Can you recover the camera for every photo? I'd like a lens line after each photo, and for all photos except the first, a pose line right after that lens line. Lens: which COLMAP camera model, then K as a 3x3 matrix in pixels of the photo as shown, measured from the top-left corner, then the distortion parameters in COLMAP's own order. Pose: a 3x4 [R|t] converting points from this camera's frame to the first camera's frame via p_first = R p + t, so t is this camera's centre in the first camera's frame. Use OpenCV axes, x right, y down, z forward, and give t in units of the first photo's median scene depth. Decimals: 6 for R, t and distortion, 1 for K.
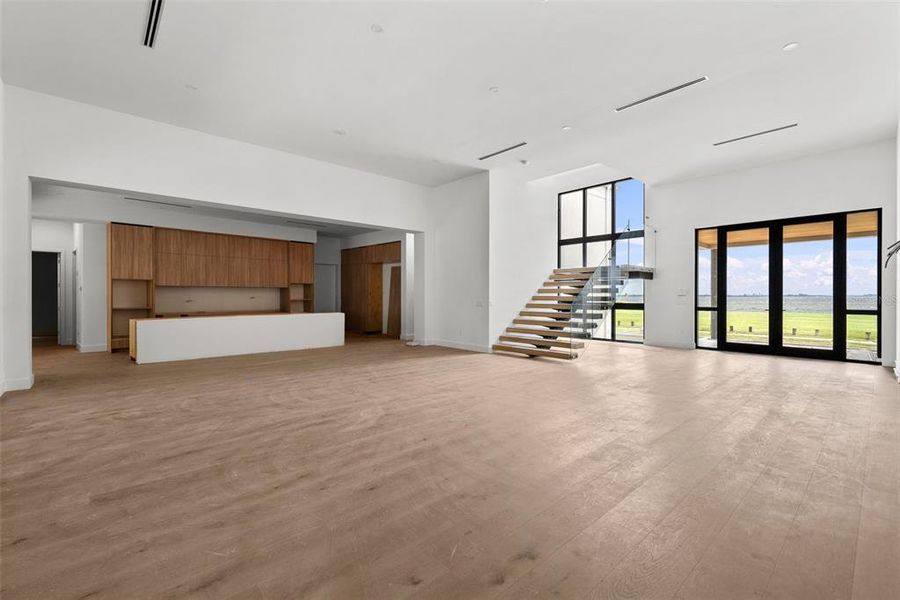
lens RADIAL K [[391.1, 0, 450.0], [0, 391.1, 300.0], [0, 0, 1]] dist [-0.001007, 0.000284]
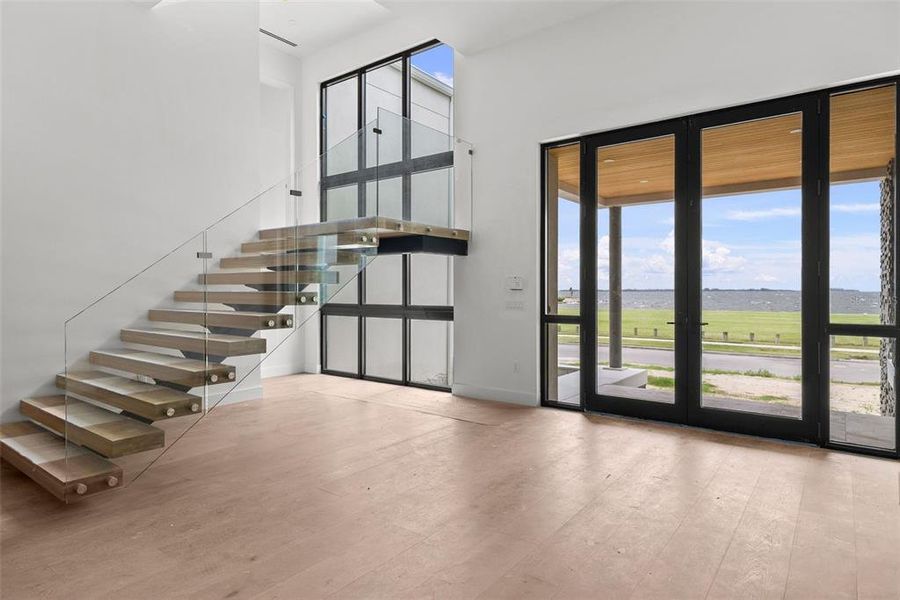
lens RADIAL K [[509.7, 0, 449.6], [0, 509.7, 294.4], [0, 0, 1]] dist [-0.002819, -0.000205]
pose [[0.983871, 0.000055, 0.178877, 0.399253], [0.000208, 0.999999, -0.001454, -0.005167], [-0.178877, 0.001467, 0.983870, 0.414992]]
